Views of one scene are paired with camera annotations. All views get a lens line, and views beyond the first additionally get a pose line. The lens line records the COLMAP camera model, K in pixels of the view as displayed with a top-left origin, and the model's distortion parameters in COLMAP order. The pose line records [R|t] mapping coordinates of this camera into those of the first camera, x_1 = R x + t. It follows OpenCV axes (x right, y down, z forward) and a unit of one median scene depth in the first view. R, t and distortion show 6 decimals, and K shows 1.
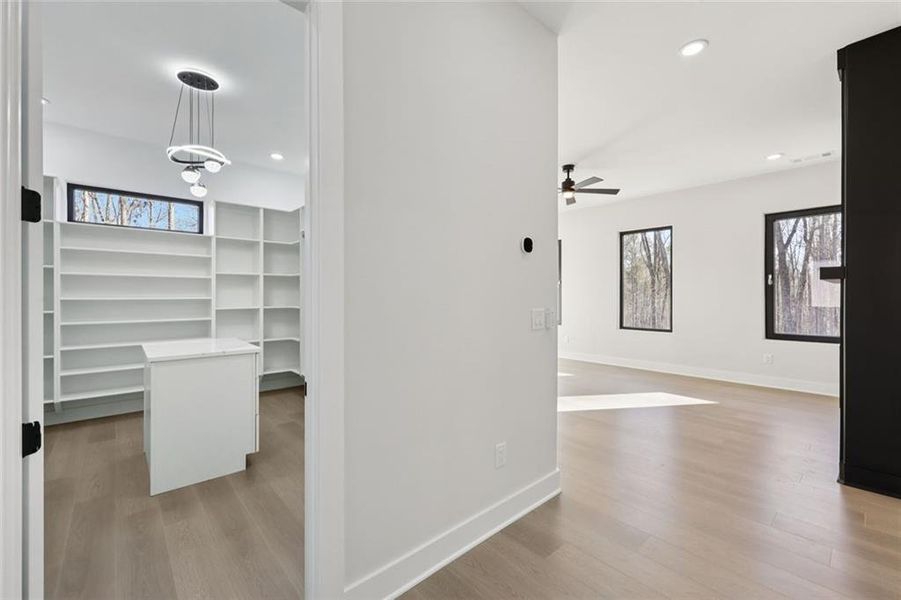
lens RADIAL K [[357.9, 0, 450.5], [0, 357.9, 300.0], [0, 0, 1]] dist [-0.018311, 0.000003]
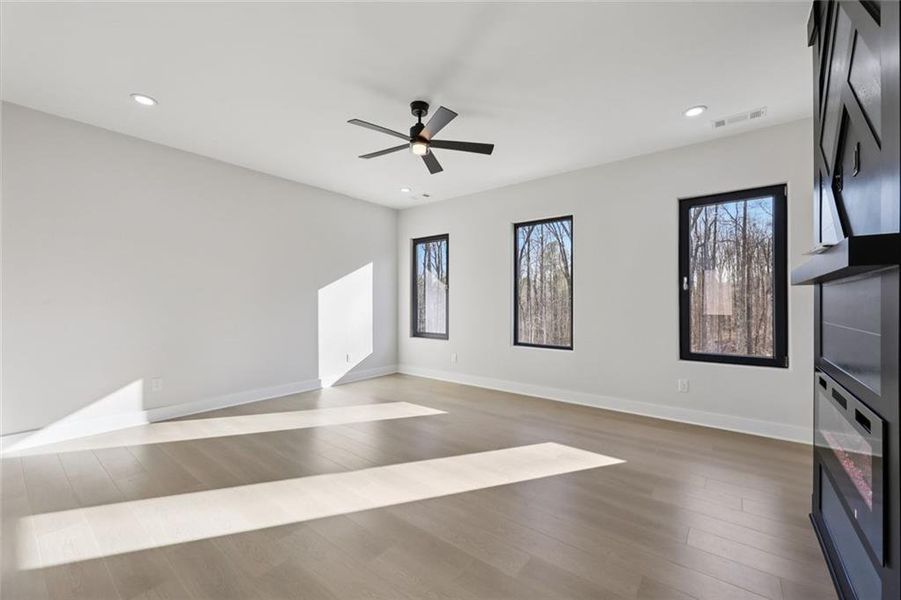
lens RADIAL K [[357.9, 0, 450.5], [0, 357.9, 300.0], [0, 0, 1]] dist [-0.018311, 0.000003]
pose [[0.980948, 0.006884, 0.194148, 0.239317], [-0.003212, 0.999810, -0.019223, -0.004688], [-0.194243, 0.018233, 0.980784, 0.322662]]
